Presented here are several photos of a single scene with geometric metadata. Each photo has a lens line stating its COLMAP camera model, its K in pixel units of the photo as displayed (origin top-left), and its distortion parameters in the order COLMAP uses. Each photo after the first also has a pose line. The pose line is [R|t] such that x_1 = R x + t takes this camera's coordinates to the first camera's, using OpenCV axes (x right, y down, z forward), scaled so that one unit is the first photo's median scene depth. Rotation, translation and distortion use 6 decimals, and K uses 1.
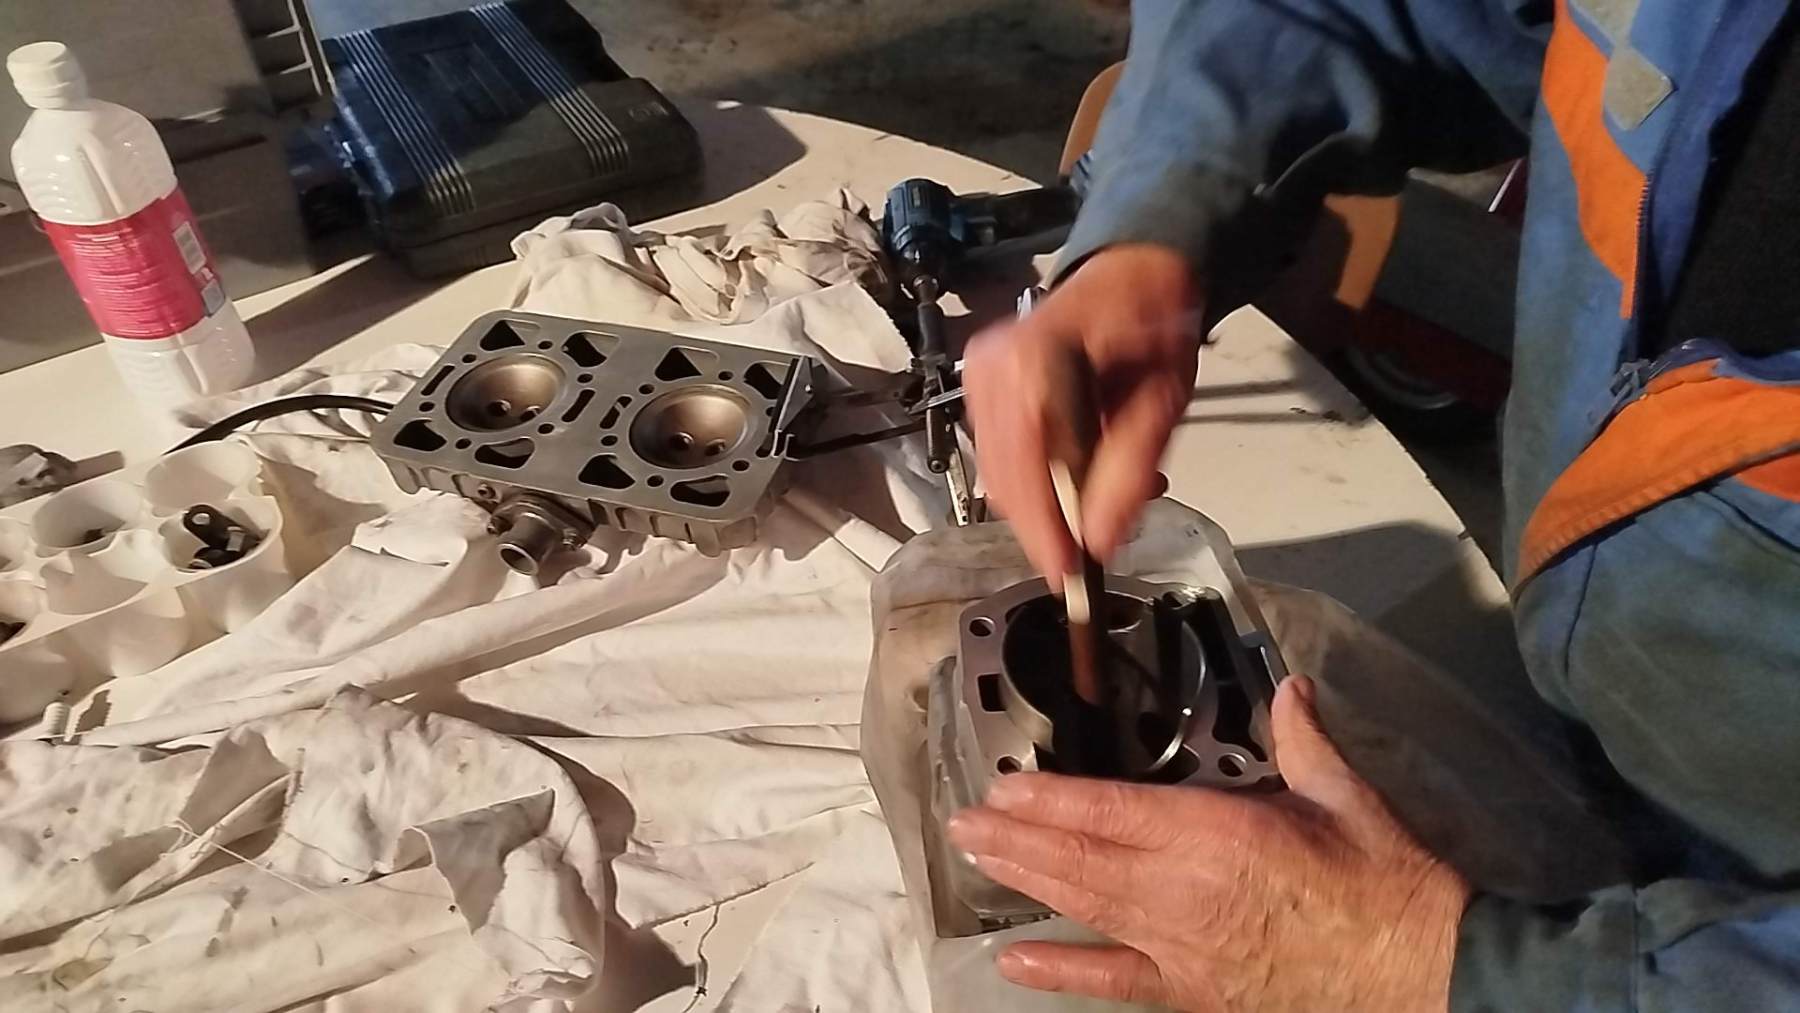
lens RADIAL K [[1343.0, 0, 900.0], [0, 1343.0, 506.5], [0, 0, 1]] dist [0.009896, 0.014576]
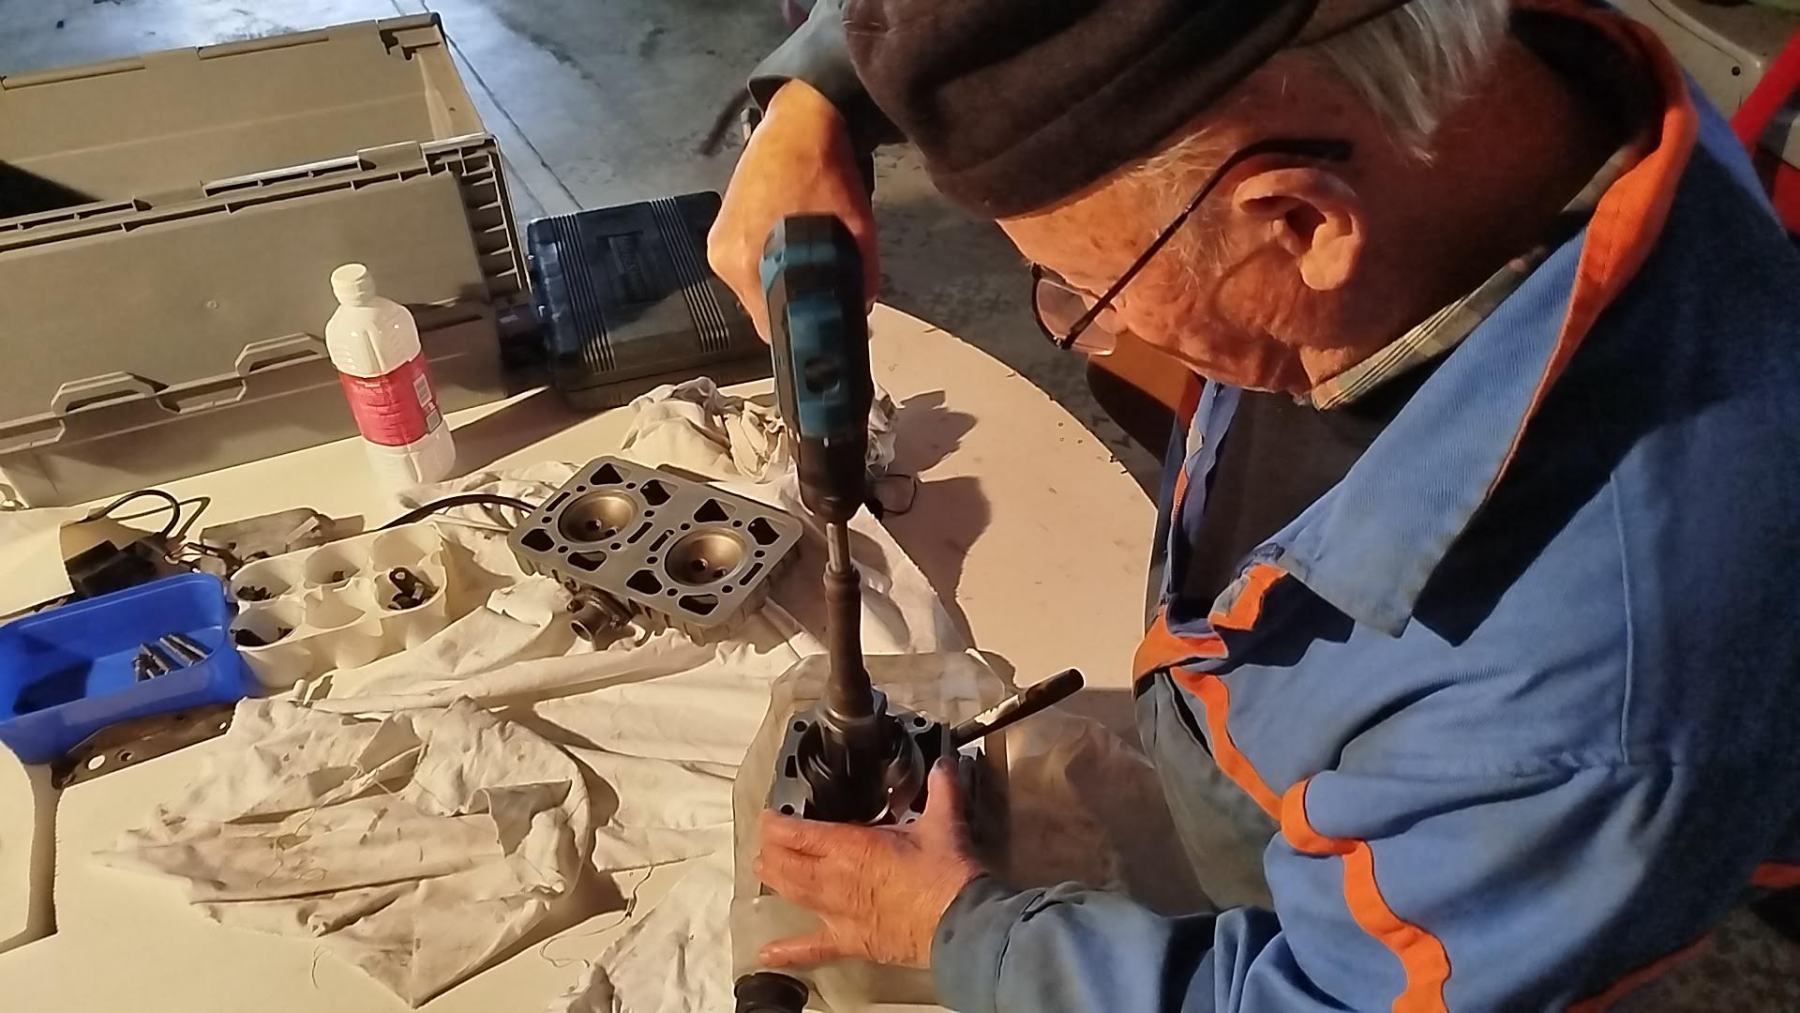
lens RADIAL K [[1343.0, 0, 900.0], [0, 1343.0, 506.5], [0, 0, 1]] dist [0.009896, 0.014576]
pose [[0.979373, 0.128032, -0.156323, 0.307686], [-0.132009, 0.991131, -0.015287, -0.129883], [0.152980, 0.035608, 0.987588, -0.498267]]
